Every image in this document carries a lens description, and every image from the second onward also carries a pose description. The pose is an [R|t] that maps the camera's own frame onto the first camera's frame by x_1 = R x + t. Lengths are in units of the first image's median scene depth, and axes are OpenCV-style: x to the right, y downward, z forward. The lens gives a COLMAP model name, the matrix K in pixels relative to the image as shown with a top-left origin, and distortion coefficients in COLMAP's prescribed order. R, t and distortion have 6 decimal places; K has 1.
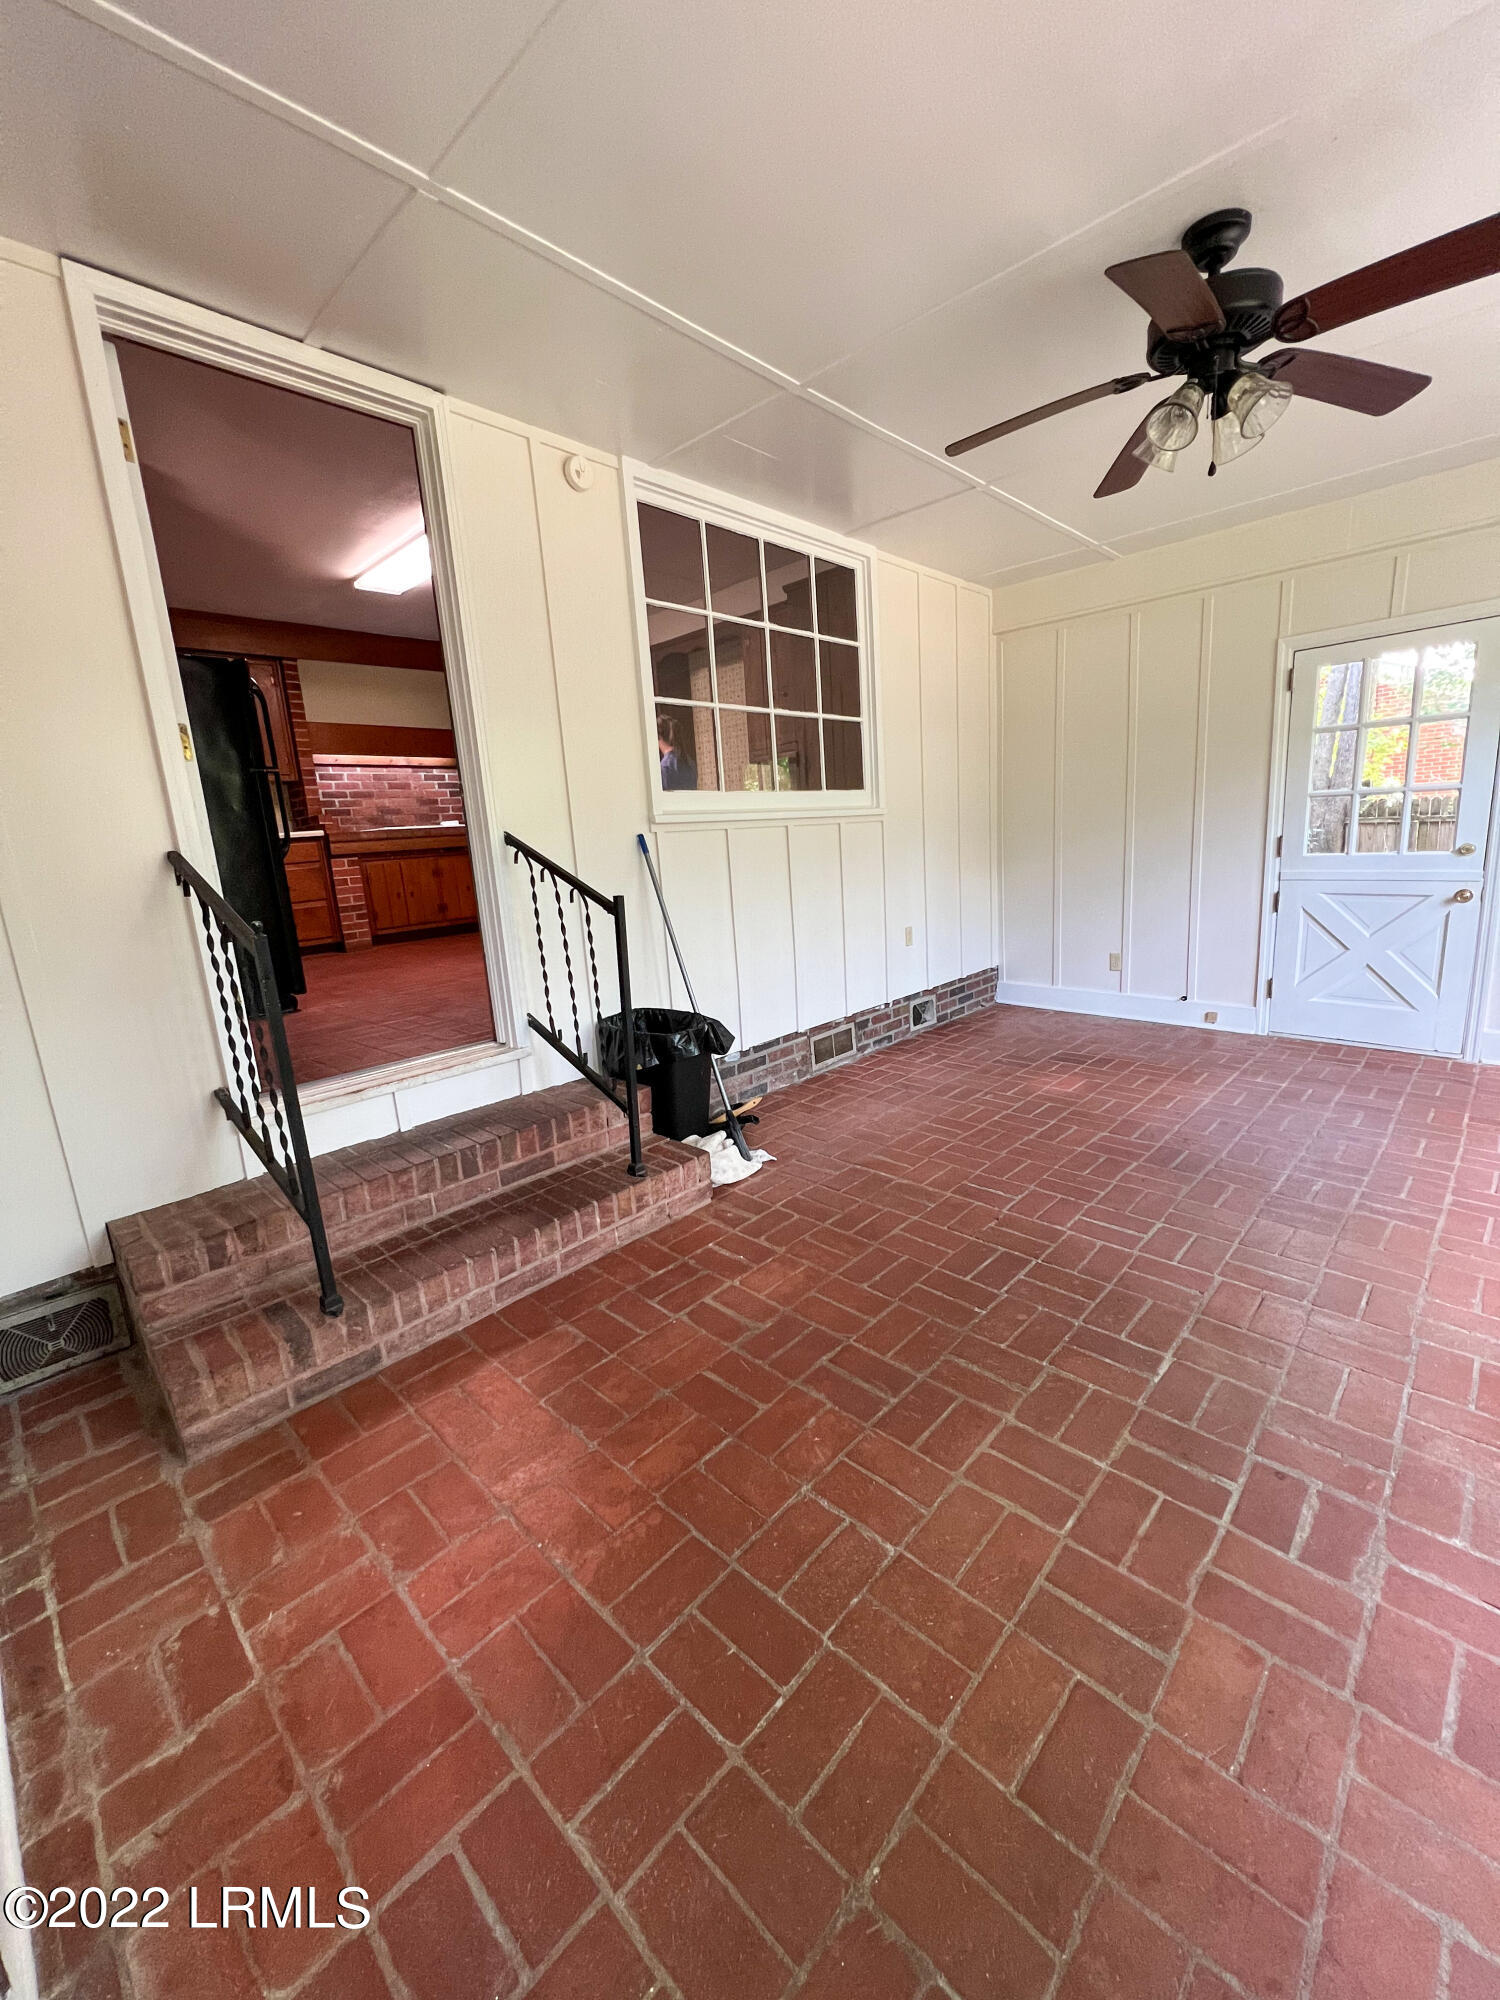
lens RADIAL K [[800.8, 0, 750.0], [0, 800.8, 1000.0], [0, 0, 1]] dist [-0.002824, -0.000468]
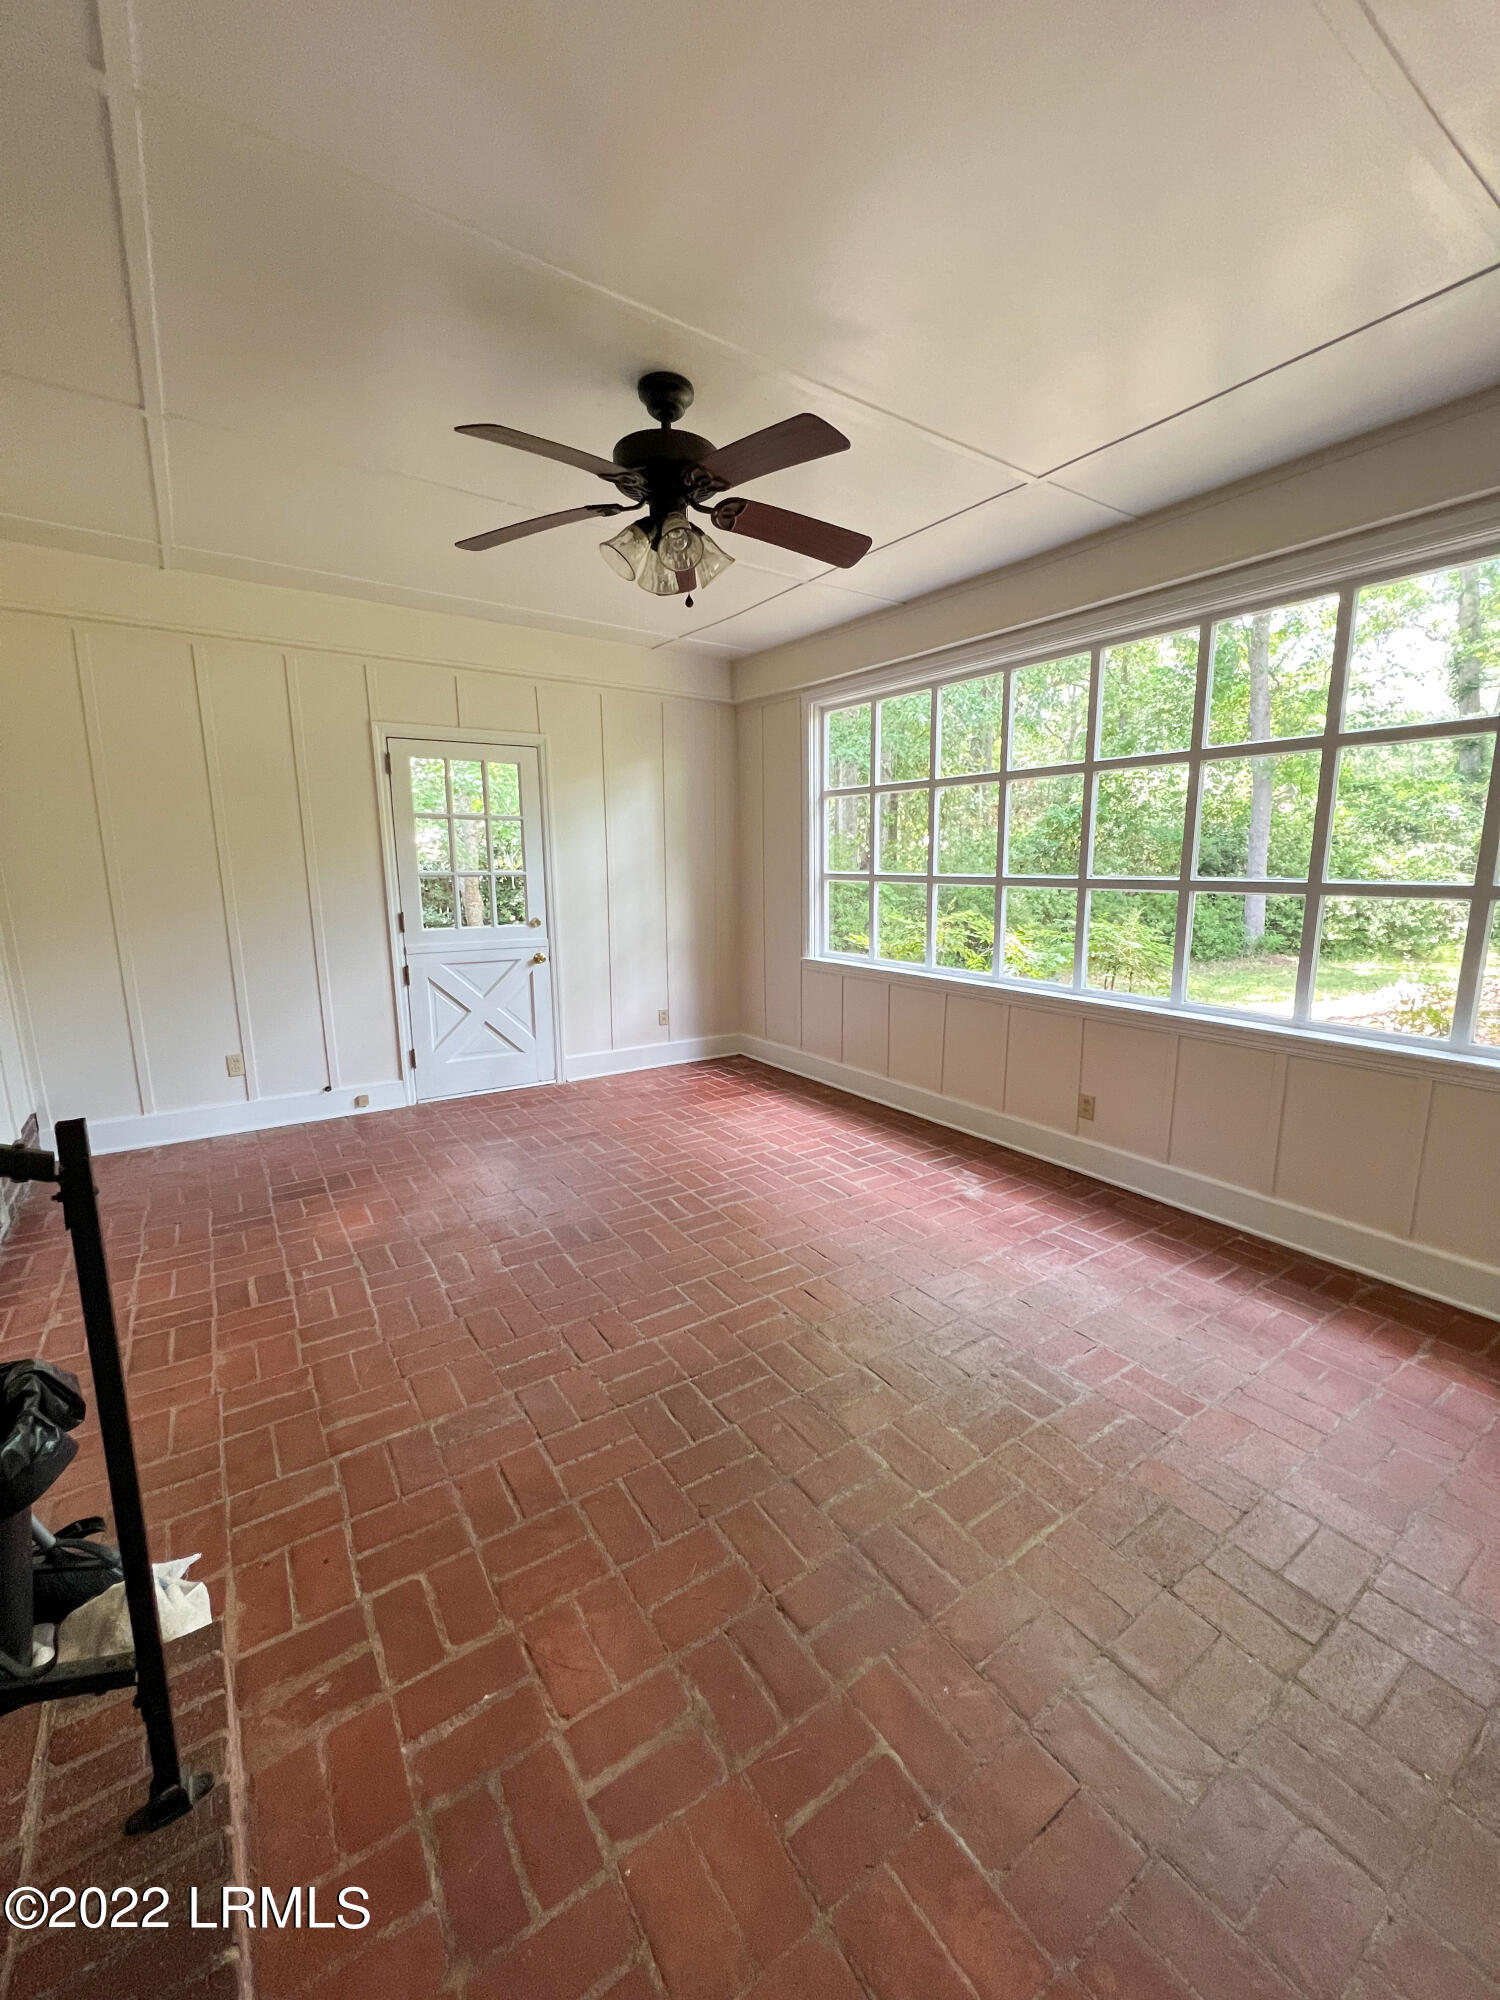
lens RADIAL K [[800.8, 0, 750.0], [0, 800.8, 1000.0], [0, 0, 1]] dist [-0.002824, -0.000468]
pose [[0.193055, -0.116028, 0.974303, -0.292546], [0.190787, 0.978470, 0.078720, -0.099485], [-0.962460, 0.170687, 0.211035, 0.407627]]
